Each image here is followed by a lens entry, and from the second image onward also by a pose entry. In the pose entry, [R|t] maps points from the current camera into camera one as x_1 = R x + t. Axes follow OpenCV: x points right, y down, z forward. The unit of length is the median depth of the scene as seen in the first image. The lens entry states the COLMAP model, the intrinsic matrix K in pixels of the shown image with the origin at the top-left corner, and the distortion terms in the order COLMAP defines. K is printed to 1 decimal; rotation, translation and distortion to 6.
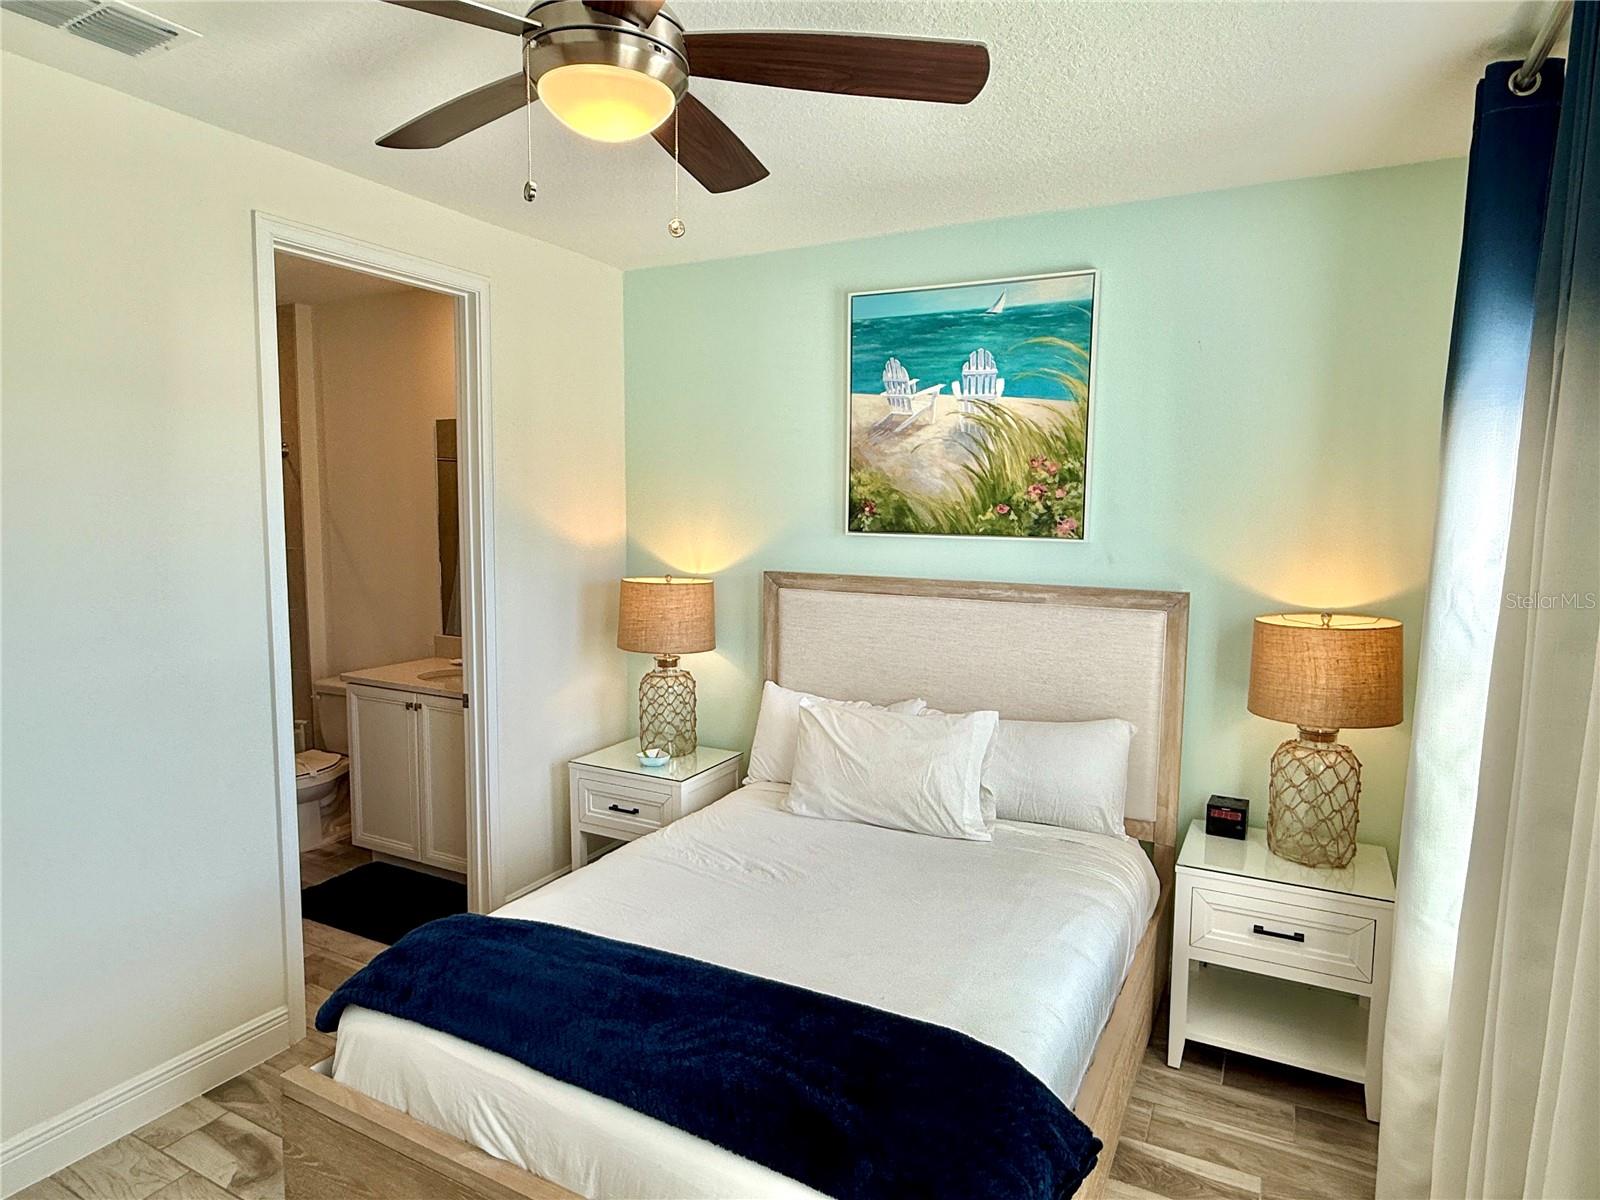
lens RADIAL K [[932.3, 0, 803.4], [0, 932.3, 600.3], [0, 0, 1]] dist [0.002319, -0.001957]
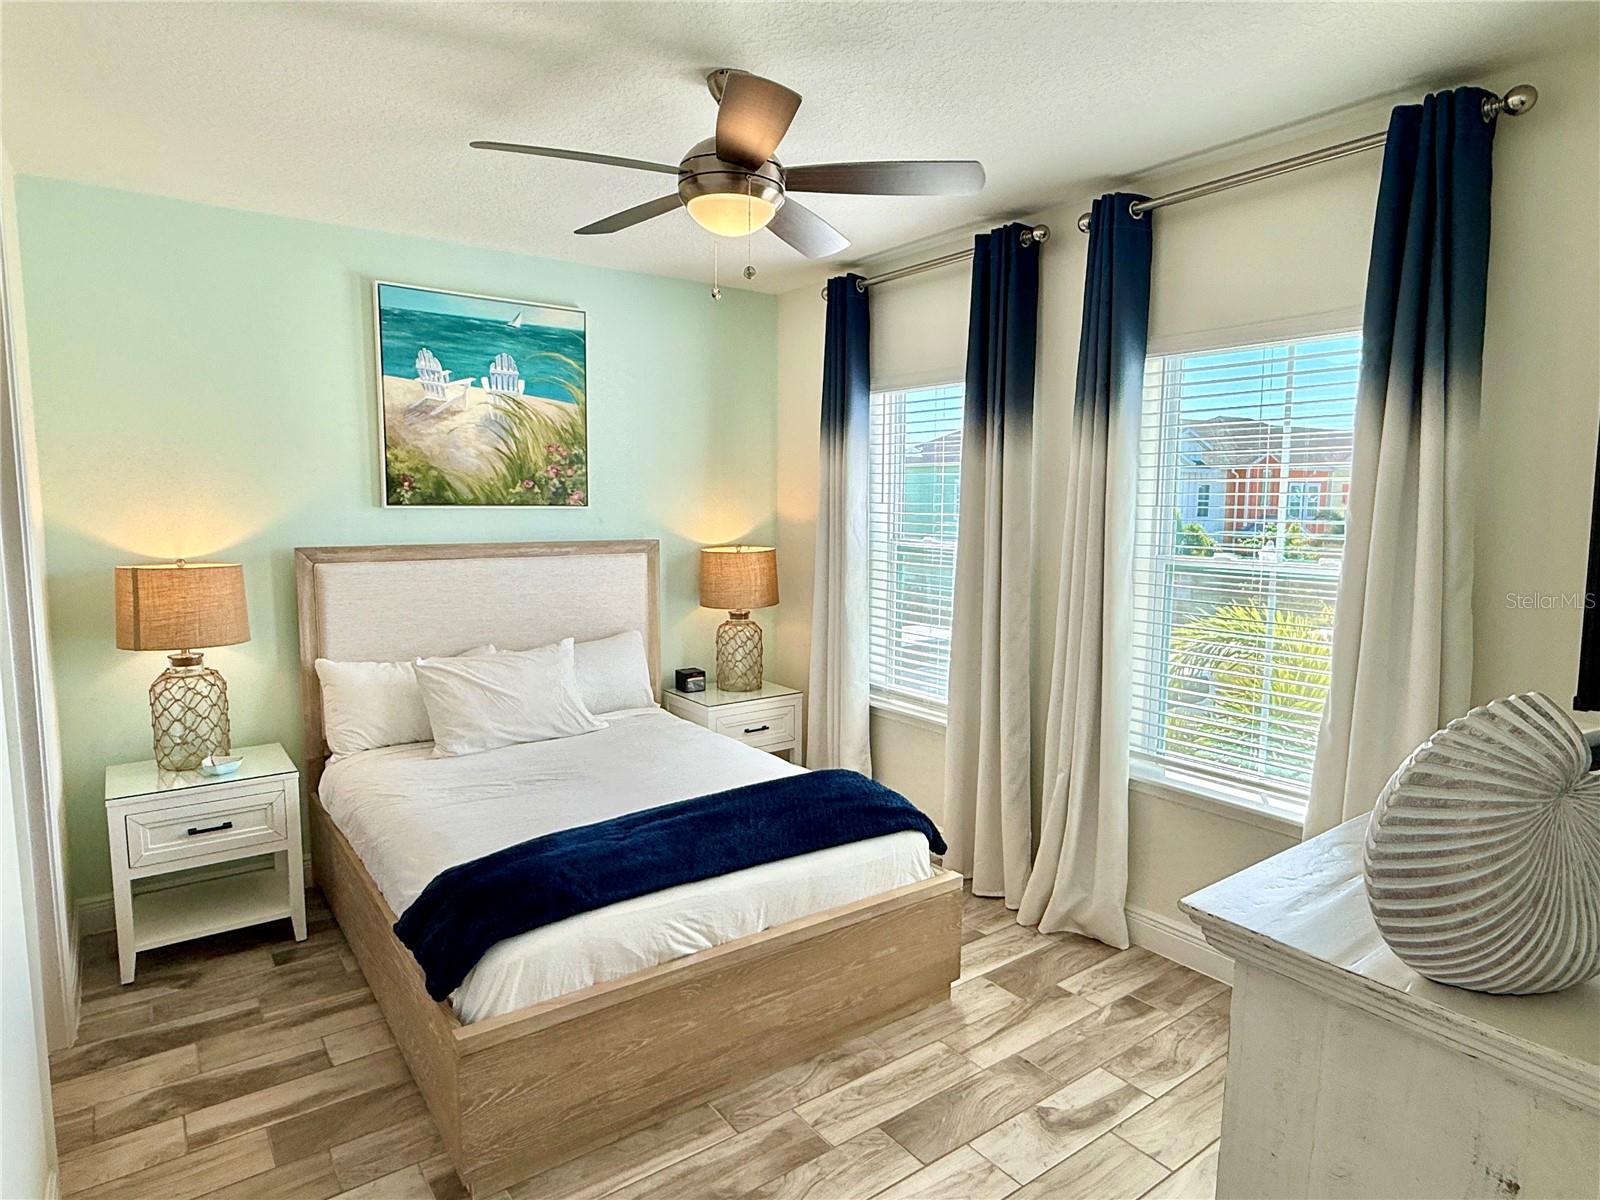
lens RADIAL K [[932.3, 0, 796.5], [0, 932.3, 597.3], [0, 0, 1]] dist [0.002319, -0.001957]
pose [[0.433259, -0.104876, 0.895147, -0.769755], [0.090092, 0.993272, 0.072767, -0.004585], [-0.896755, 0.049119, 0.439792, 0.125932]]
